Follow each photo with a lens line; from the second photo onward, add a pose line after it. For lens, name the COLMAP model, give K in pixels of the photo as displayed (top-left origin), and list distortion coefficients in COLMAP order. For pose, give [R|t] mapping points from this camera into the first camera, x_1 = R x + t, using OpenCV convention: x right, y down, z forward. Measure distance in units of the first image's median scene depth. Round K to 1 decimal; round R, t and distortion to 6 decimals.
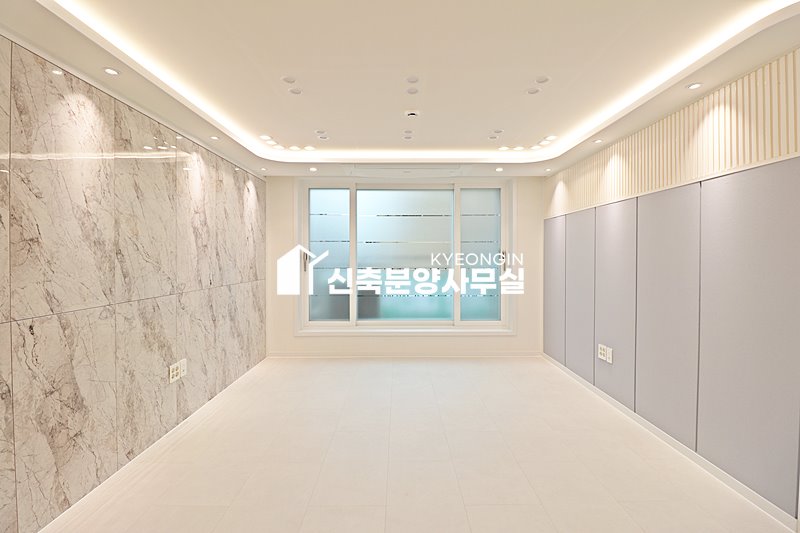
lens RADIAL K [[370.9, 0, 401.8], [0, 370.9, 259.7], [0, 0, 1]] dist [-0.002707, -0.011117]
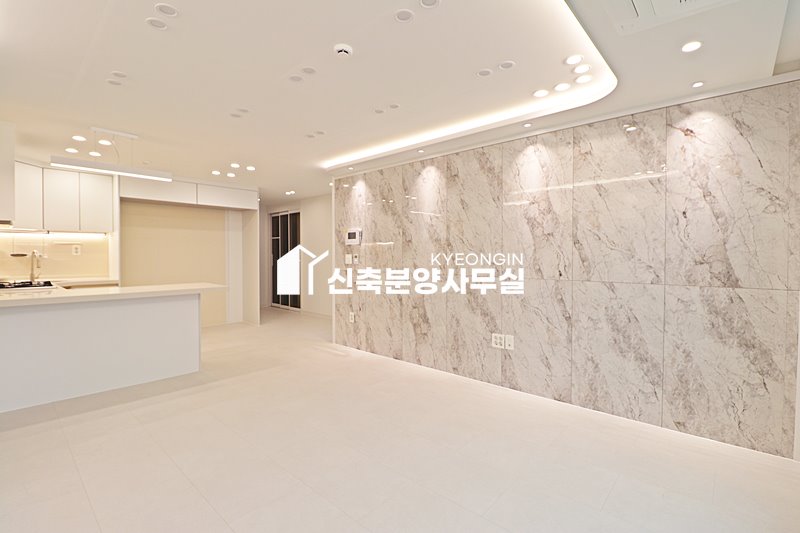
lens RADIAL K [[390.0, 0, 383.9], [0, 390.0, 262.7], [0, 0, 1]] dist [0.029997, -0.031931]
pose [[-0.707506, 0.017415, -0.706493, 0.676039], [-0.004139, 0.999577, 0.028785, 0.011432], [0.706696, 0.023290, -0.707134, 1.954986]]
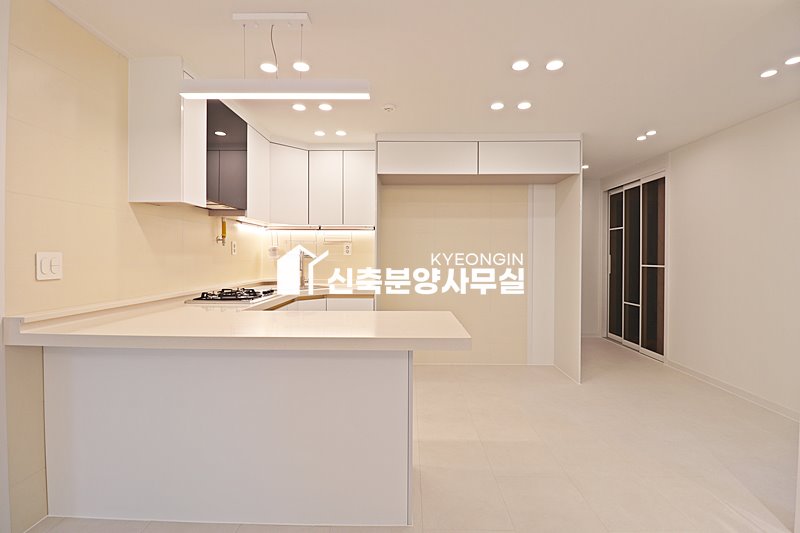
lens RADIAL K [[362.9, 0, 403.2], [0, 362.9, 261.2], [0, 0, 1]] dist [-0.040870, -0.010408]
pose [[-0.999694, 0.000028, 0.024729, -0.008000], [0.000489, 0.999826, 0.018626, 0.036521], [-0.024724, 0.018632, -0.999521, 0.754368]]
